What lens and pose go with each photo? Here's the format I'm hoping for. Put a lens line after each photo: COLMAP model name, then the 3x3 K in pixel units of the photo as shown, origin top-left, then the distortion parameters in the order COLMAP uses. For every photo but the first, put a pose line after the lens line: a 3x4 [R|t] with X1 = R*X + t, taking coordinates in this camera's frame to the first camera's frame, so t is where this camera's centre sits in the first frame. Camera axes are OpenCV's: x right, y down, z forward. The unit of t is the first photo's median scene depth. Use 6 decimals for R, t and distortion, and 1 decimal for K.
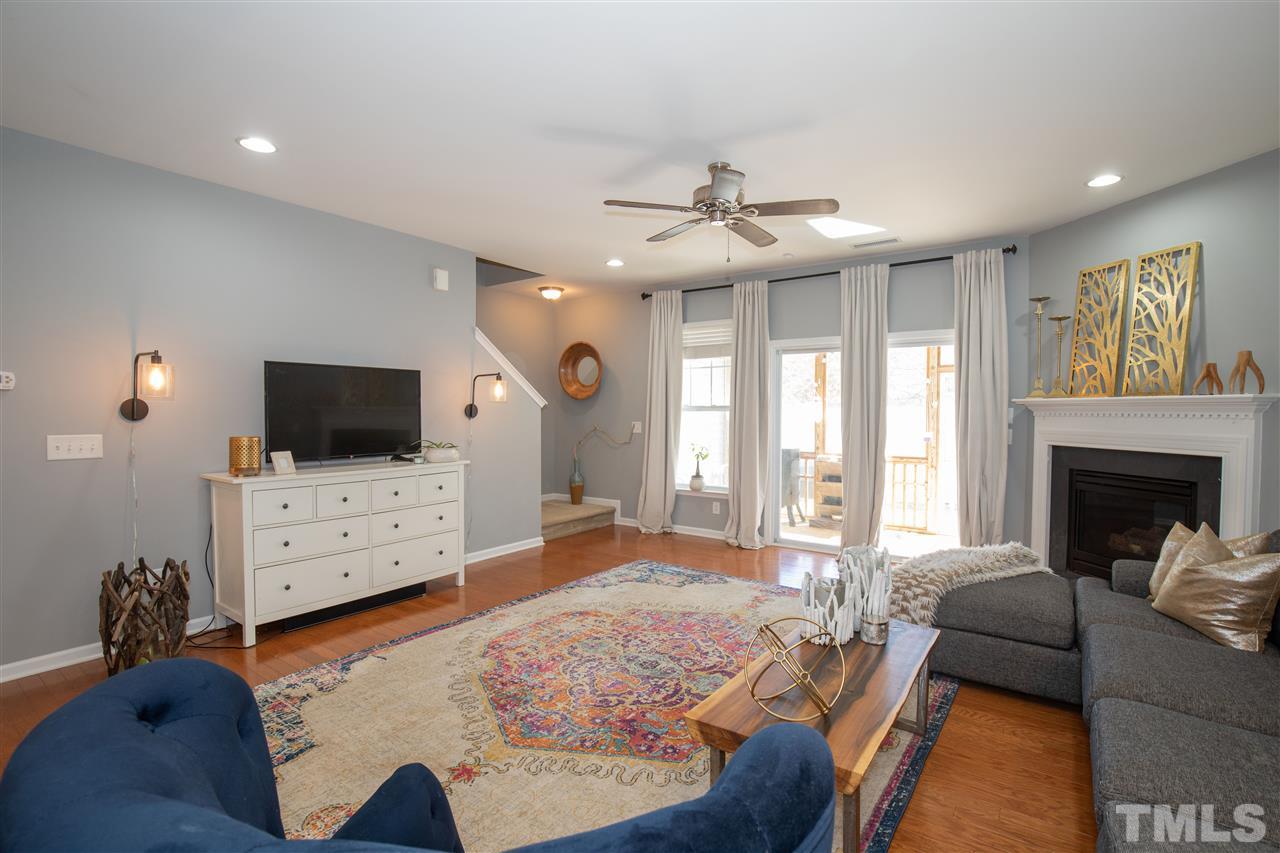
lens RADIAL K [[591.8, 0, 641.8], [0, 591.8, 423.7], [0, 0, 1]] dist [-0.029436, 0.002800]
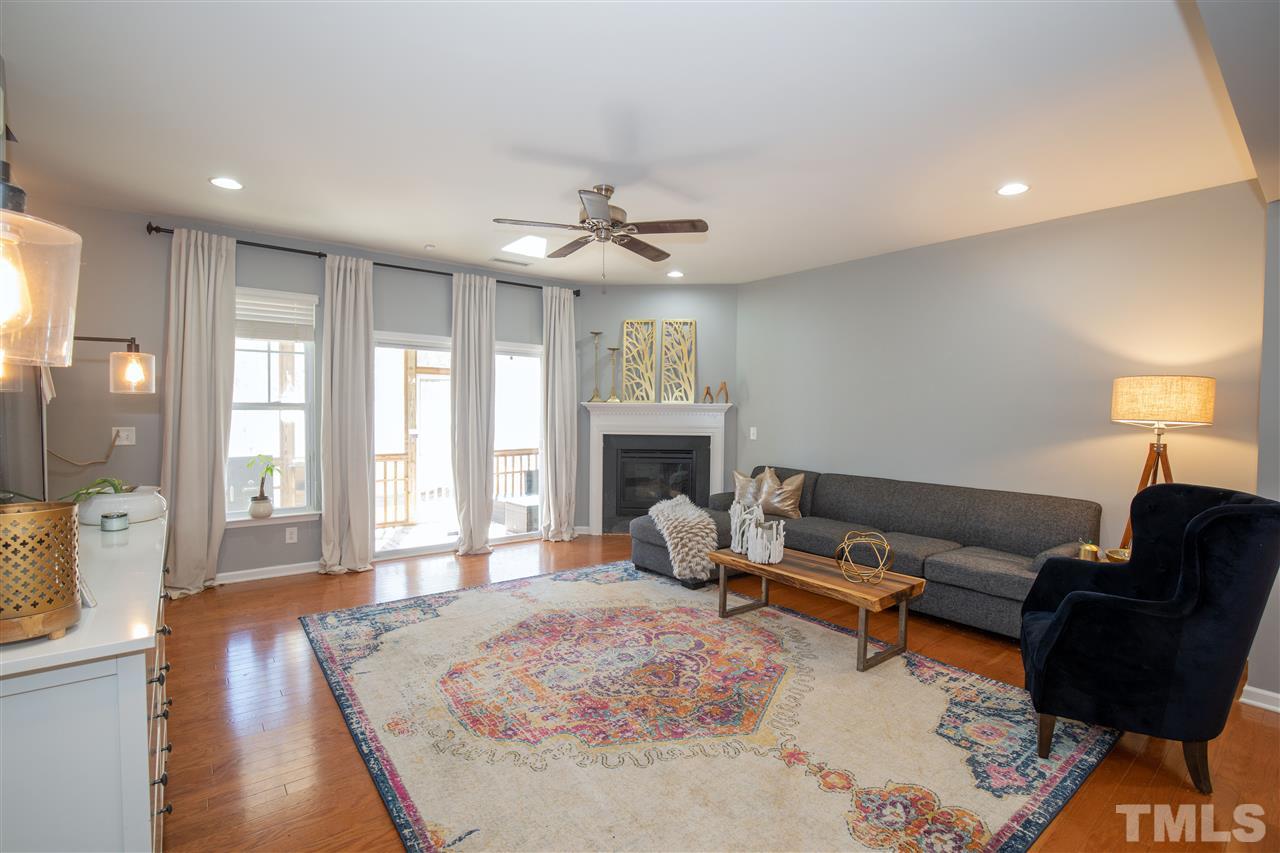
lens RADIAL K [[591.8, 0, 659.5], [0, 591.8, 421.5], [0, 0, 1]] dist [-0.029436, 0.002800]
pose [[0.257301, -0.018953, 0.966145, -0.649937], [0.014079, 0.999775, 0.015863, -0.015490], [-0.966229, 0.009521, 0.257510, 0.449094]]
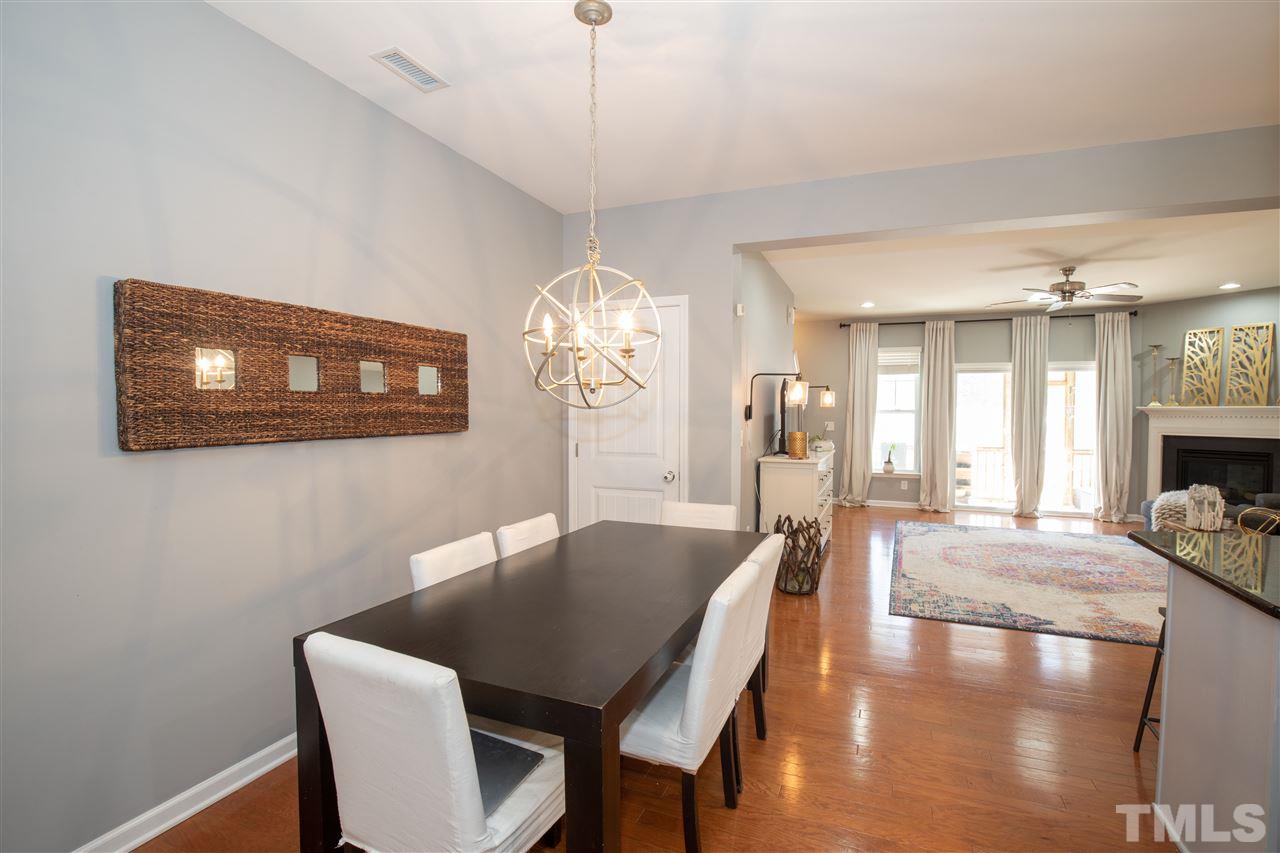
lens RADIAL K [[591.8, 0, 642.7], [0, 591.8, 427.1], [0, 0, 1]] dist [-0.029436, 0.002800]
pose [[0.974303, -0.003314, 0.225218, -1.018859], [0.002688, 0.999992, 0.003088, 0.004735], [-0.225227, -0.002403, 0.974303, -0.240533]]
